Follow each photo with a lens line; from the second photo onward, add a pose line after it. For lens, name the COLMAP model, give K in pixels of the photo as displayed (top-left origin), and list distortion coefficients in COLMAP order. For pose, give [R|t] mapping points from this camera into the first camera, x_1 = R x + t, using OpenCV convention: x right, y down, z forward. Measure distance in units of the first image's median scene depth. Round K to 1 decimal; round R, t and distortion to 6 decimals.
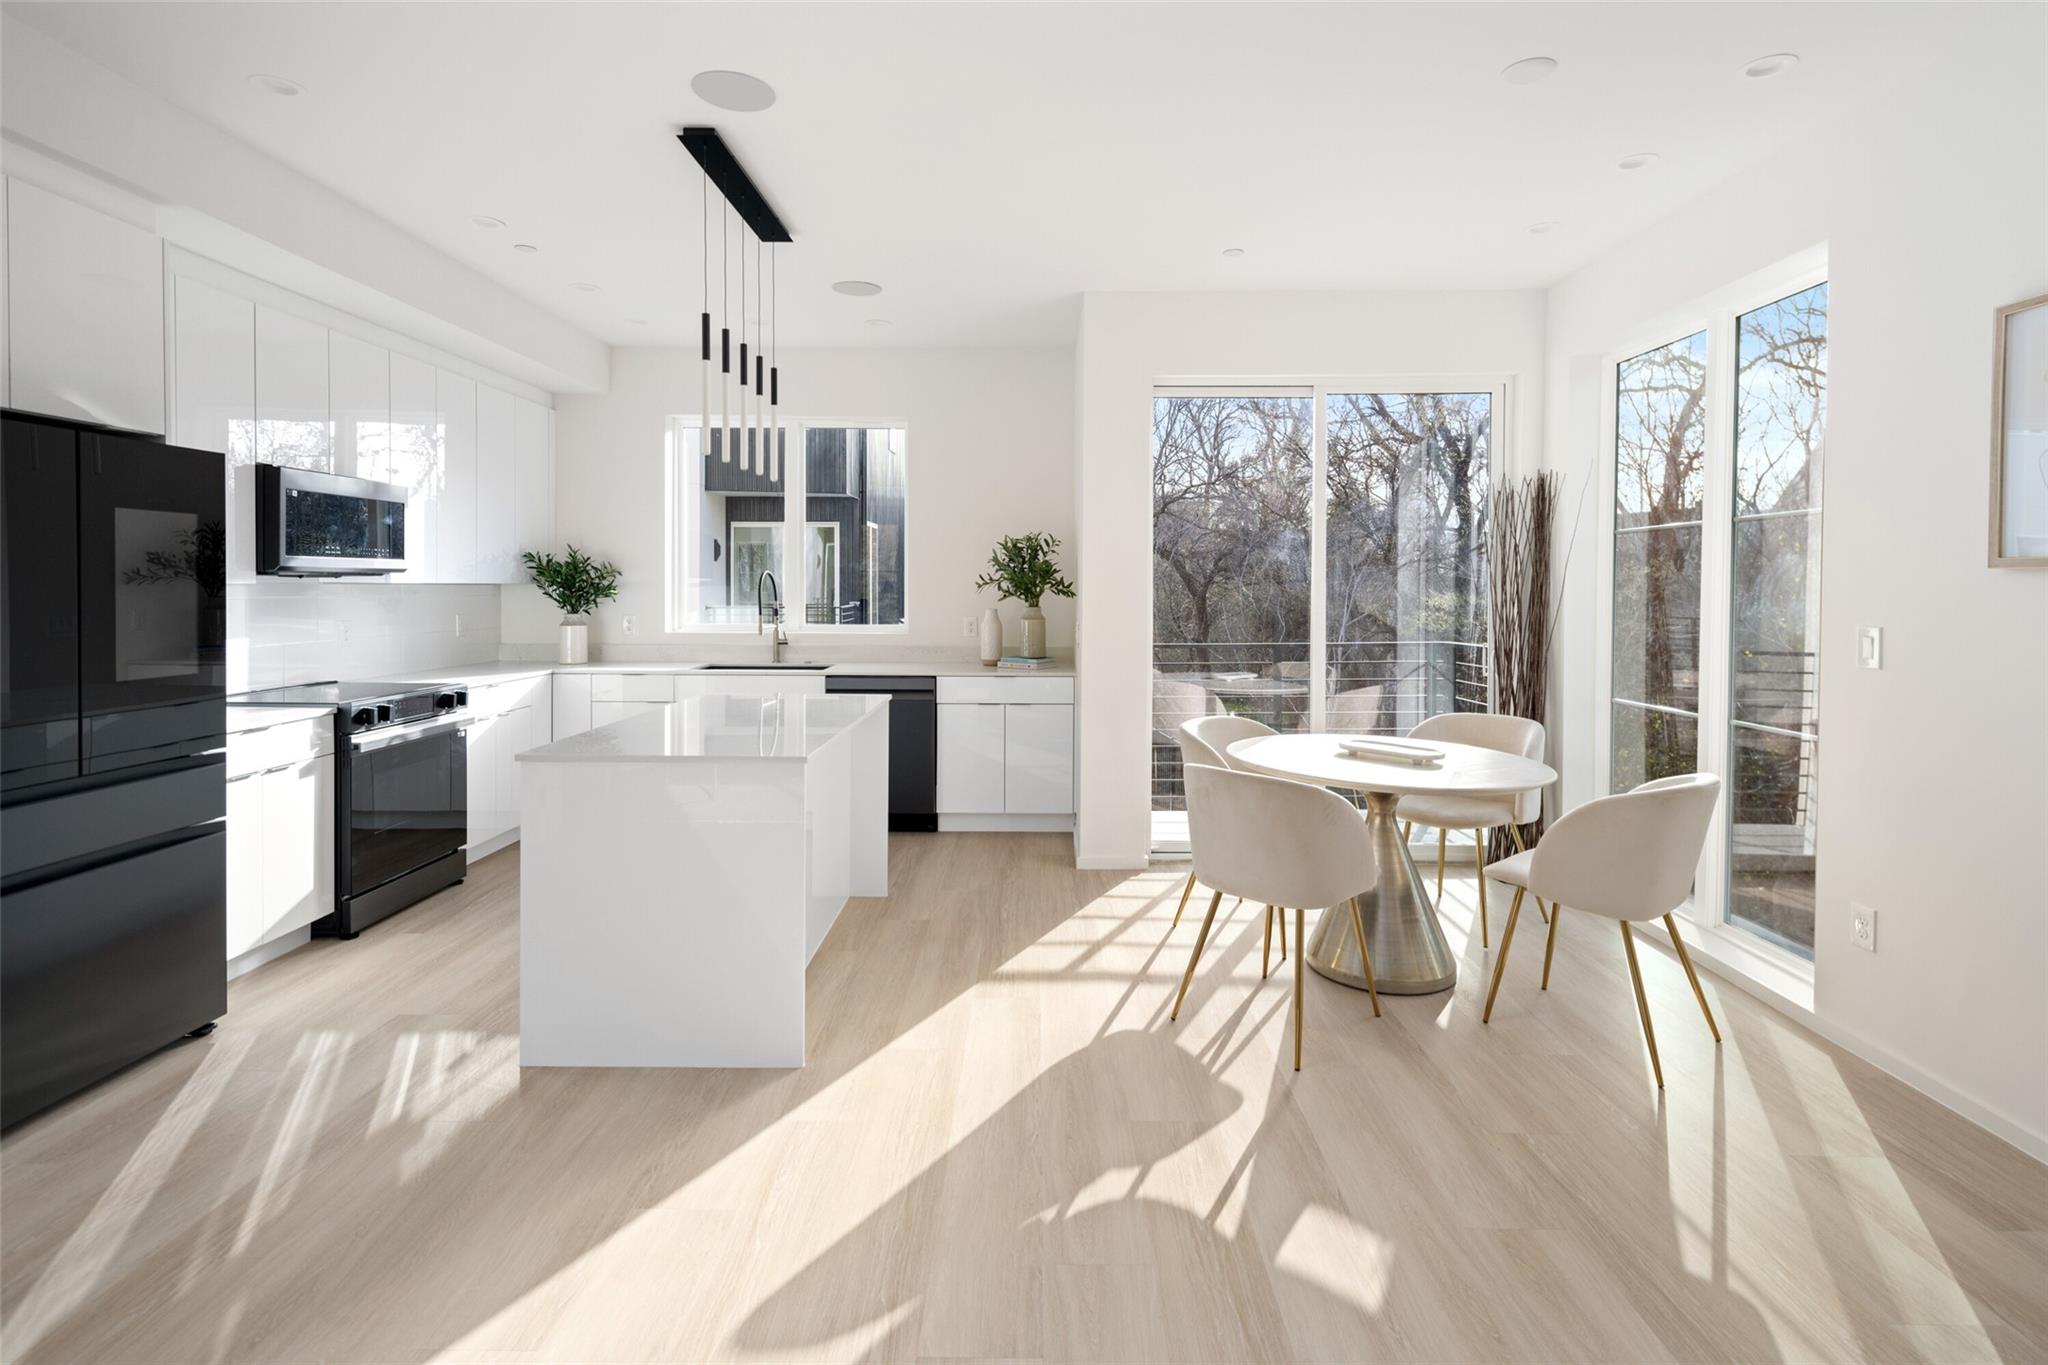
lens RADIAL K [[962.1, 0, 1032.3], [0, 962.1, 582.8], [0, 0, 1]] dist [-0.047763, 0.000179]
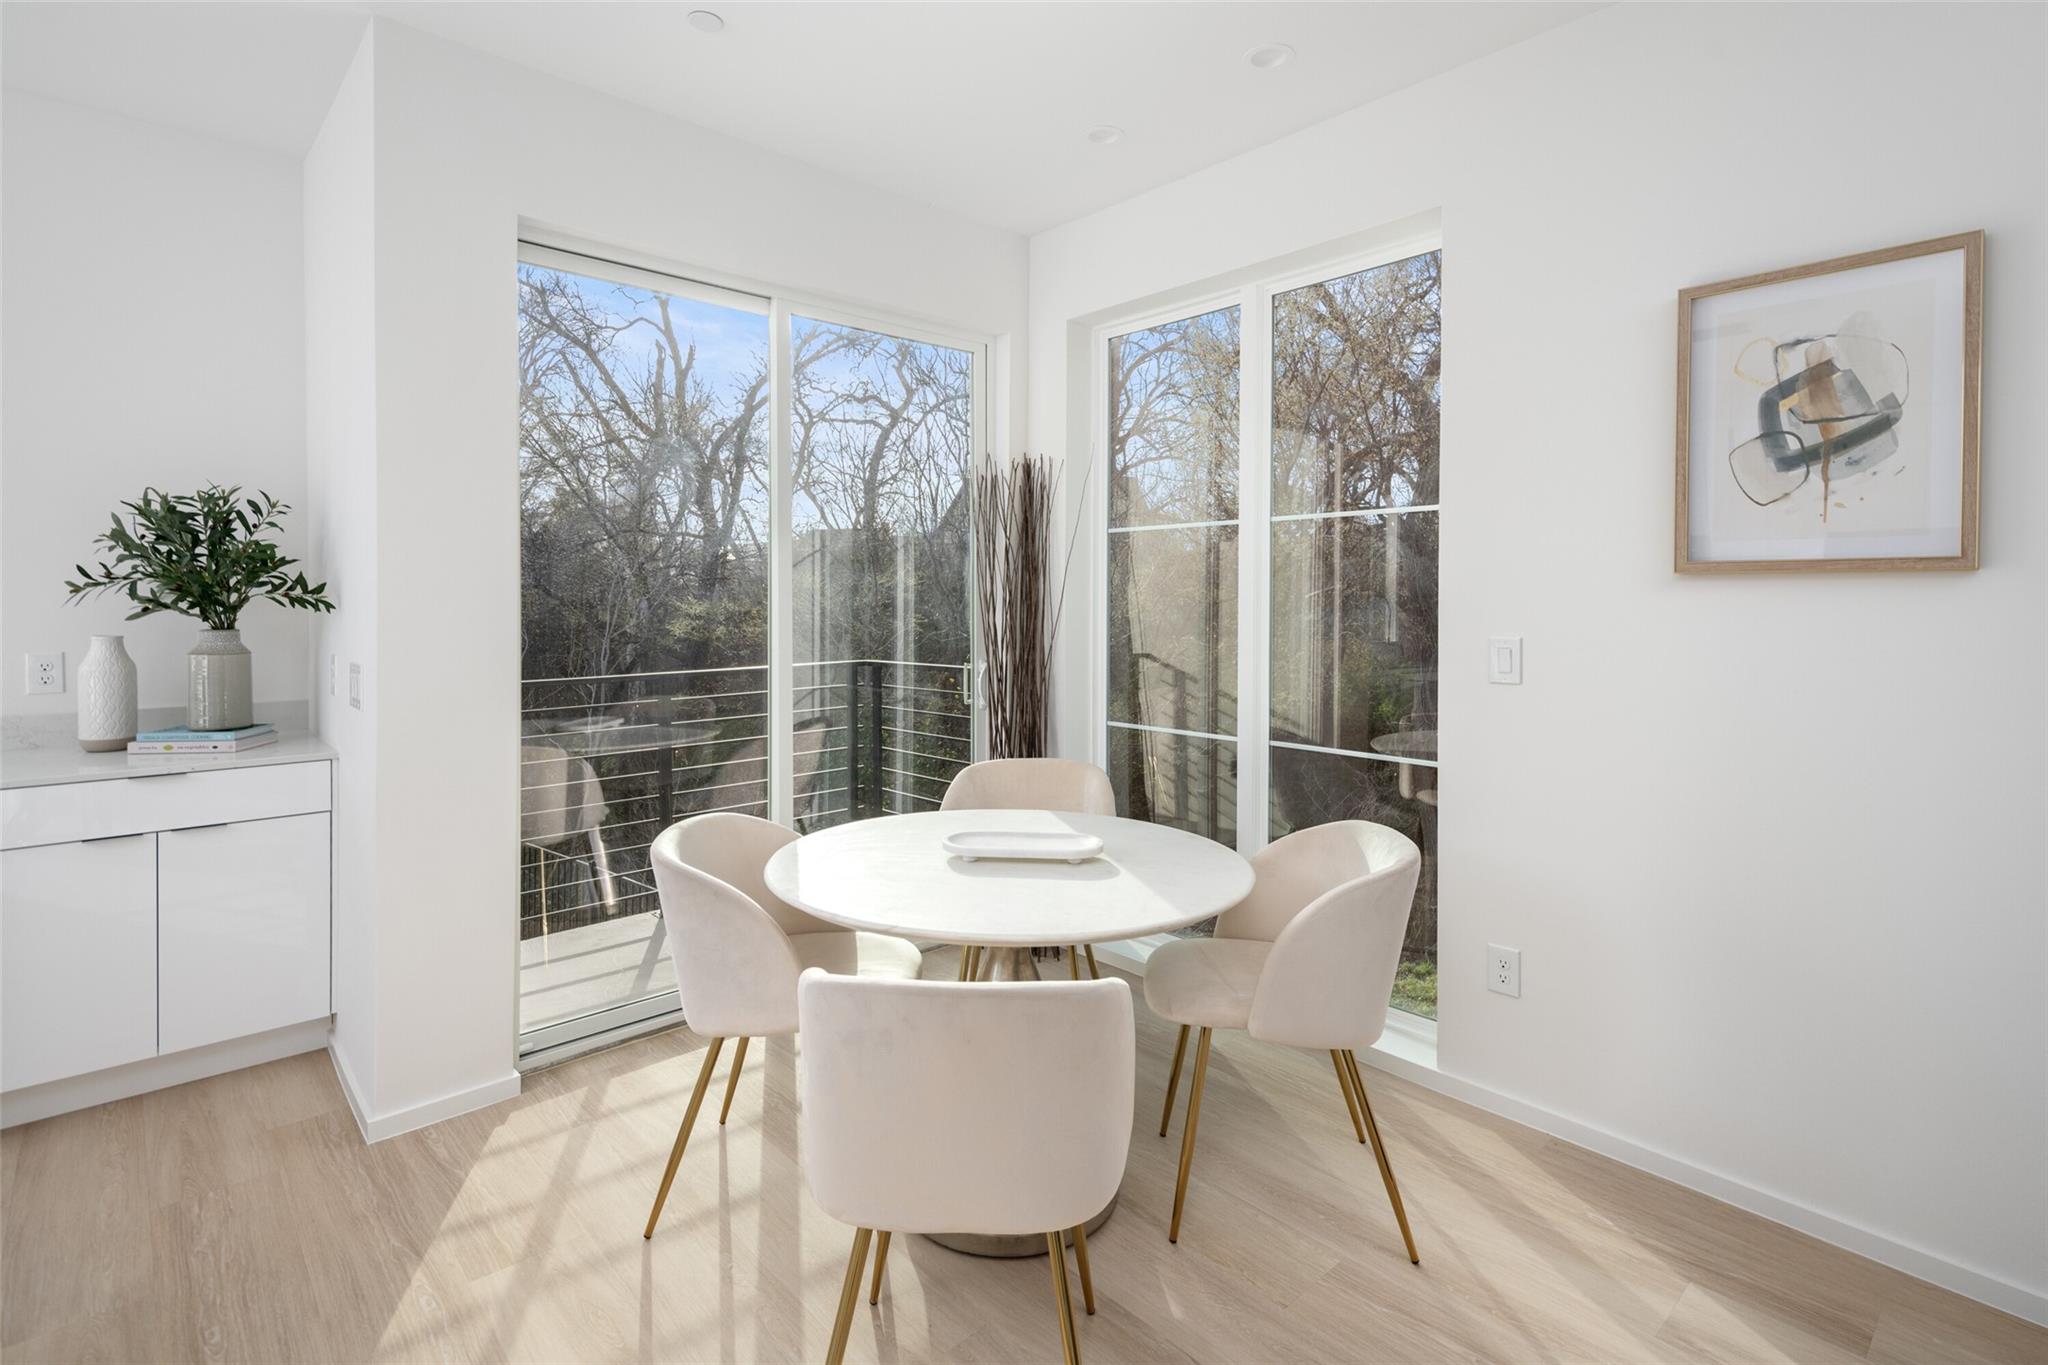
lens RADIAL K [[969.5, 0, 1025.6], [0, 969.5, 610.8], [0, 0, 1]] dist [-0.005202, -0.000459]
pose [[0.725395, -0.010370, 0.688255, -0.042846], [-0.004154, 0.999802, 0.019442, 0.002790], [-0.688321, -0.016962, 0.725208, 0.331948]]
